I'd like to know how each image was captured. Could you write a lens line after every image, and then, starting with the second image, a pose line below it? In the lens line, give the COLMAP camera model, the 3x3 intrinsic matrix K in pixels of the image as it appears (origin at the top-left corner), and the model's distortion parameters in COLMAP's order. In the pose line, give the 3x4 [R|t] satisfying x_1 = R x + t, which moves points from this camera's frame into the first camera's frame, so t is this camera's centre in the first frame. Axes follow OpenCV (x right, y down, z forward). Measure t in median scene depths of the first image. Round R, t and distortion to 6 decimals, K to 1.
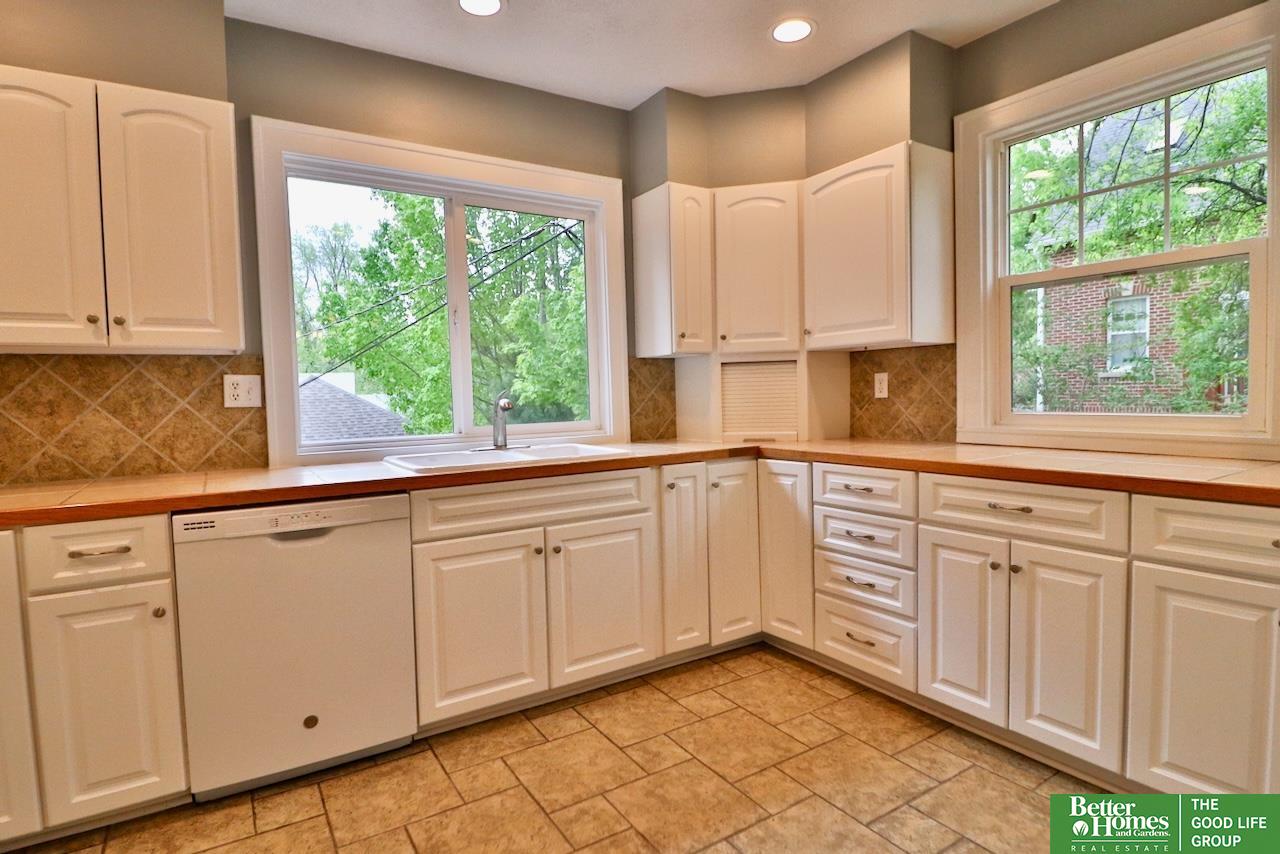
lens RADIAL K [[662.4, 0, 629.0], [0, 662.4, 430.6], [0, 0, 1]] dist [0.003376, -0.017144]
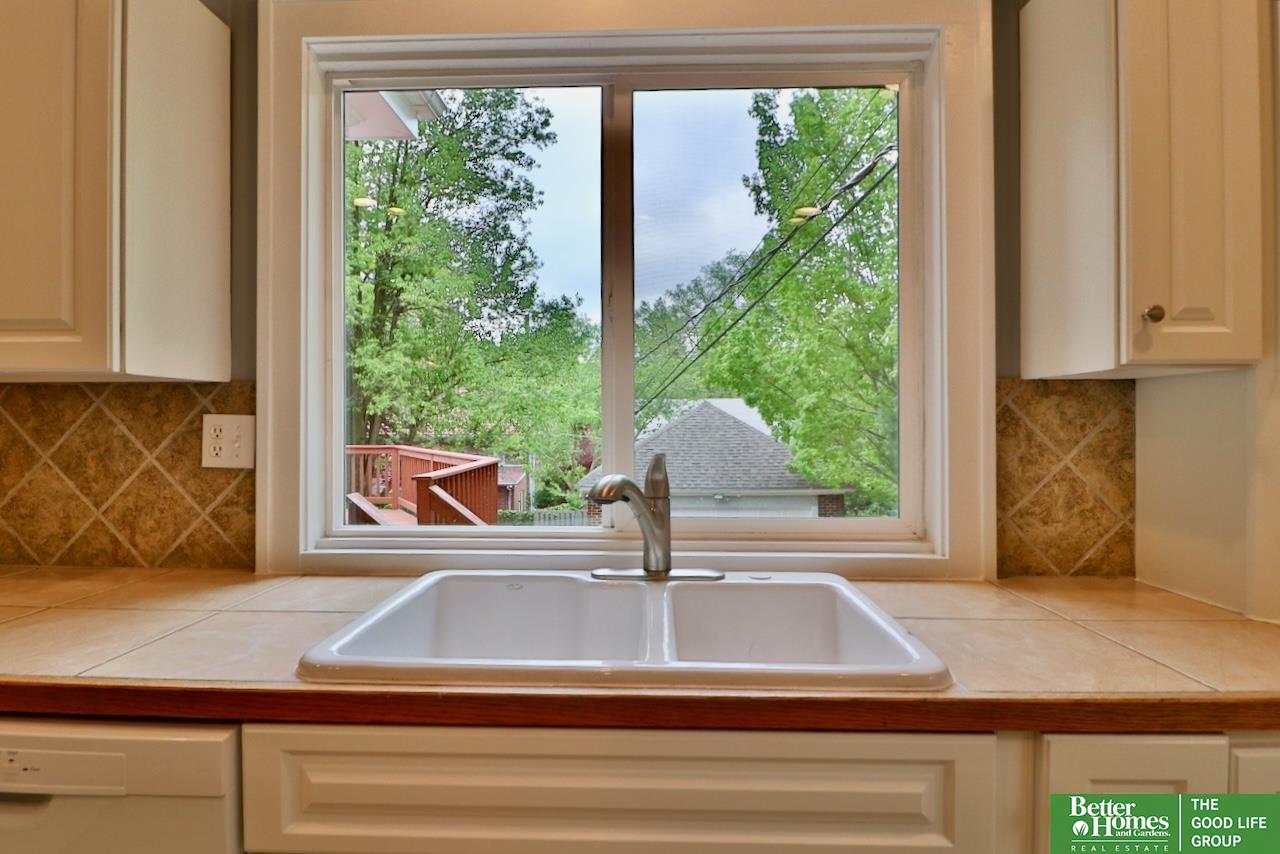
lens RADIAL K [[671.9, 0, 633.2], [0, 671.9, 430.5], [0, 0, 1]] dist [0.002842, -0.014167]
pose [[0.824718, 0.029980, -0.564748, 0.069423], [-0.052940, 0.998302, -0.024314, -0.075208], [0.563060, 0.049949, 0.824905, 0.711880]]
